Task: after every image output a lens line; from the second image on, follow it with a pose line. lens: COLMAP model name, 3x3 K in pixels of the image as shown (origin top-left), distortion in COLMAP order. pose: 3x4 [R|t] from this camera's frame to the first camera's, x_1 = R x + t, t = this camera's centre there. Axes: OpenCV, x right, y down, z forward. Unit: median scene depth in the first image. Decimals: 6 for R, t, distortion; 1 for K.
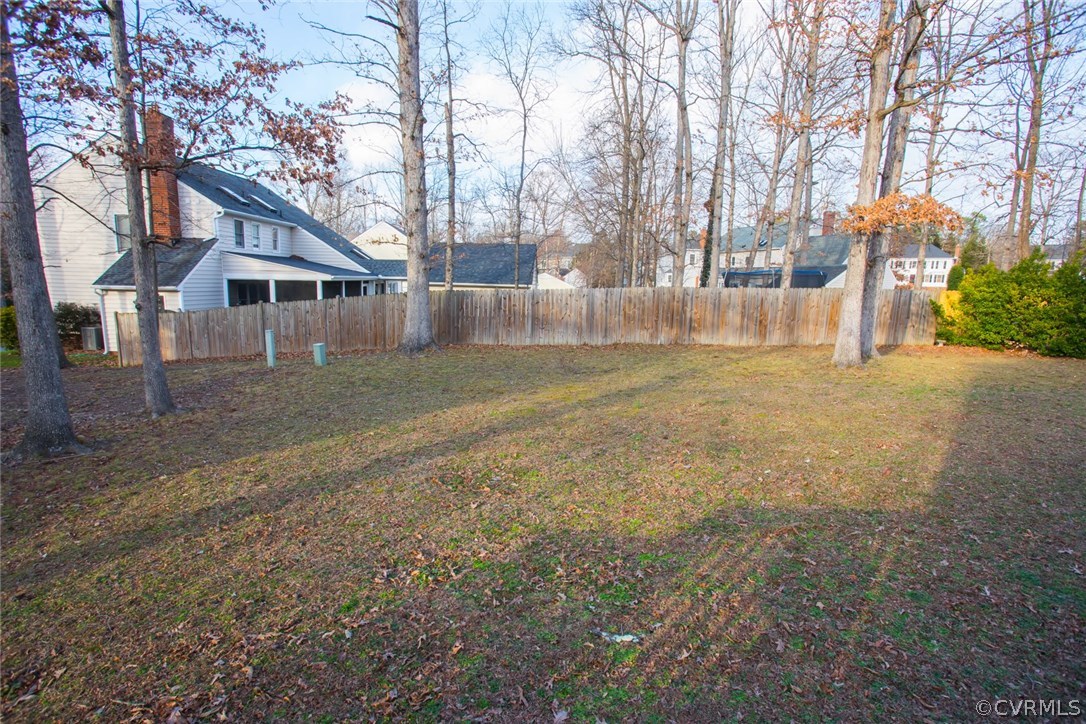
lens RADIAL K [[524.5, 0, 547.4], [0, 524.5, 372.6], [0, 0, 1]] dist [-0.072576, 0.029975]
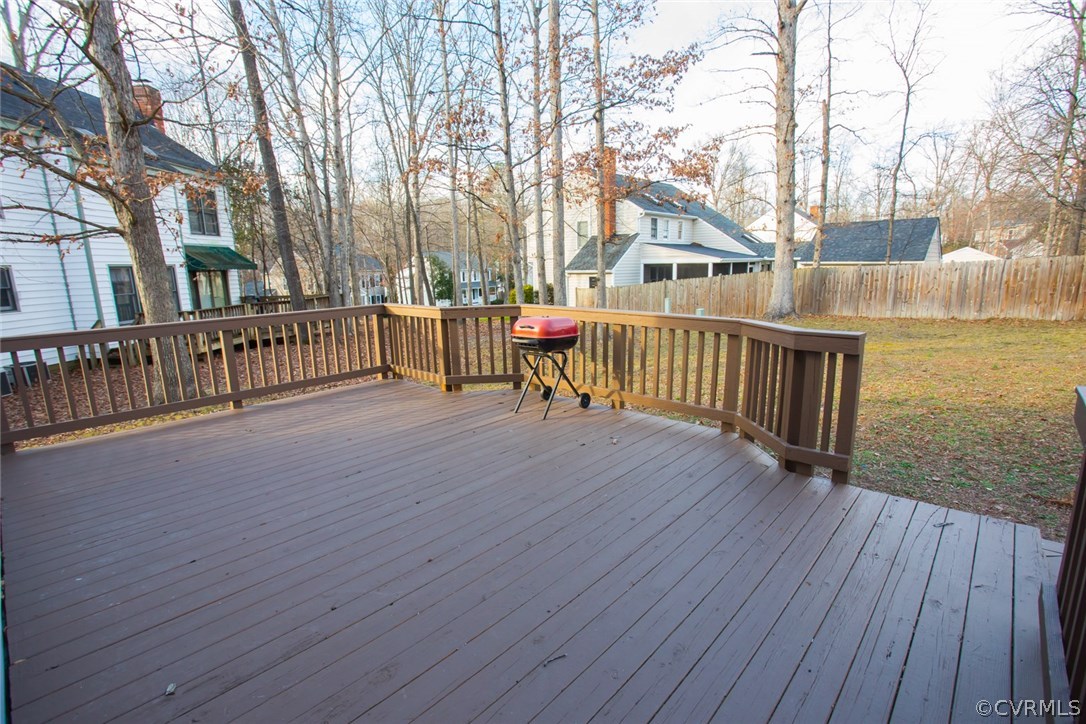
lens RADIAL K [[524.5, 0, 547.4], [0, 524.5, 372.6], [0, 0, 1]] dist [-0.072576, 0.029975]
pose [[0.743409, 0.093643, -0.662249, 0.145863], [-0.072069, 0.995601, 0.059877, 0.046587], [0.664943, 0.003215, 0.746888, -0.232368]]
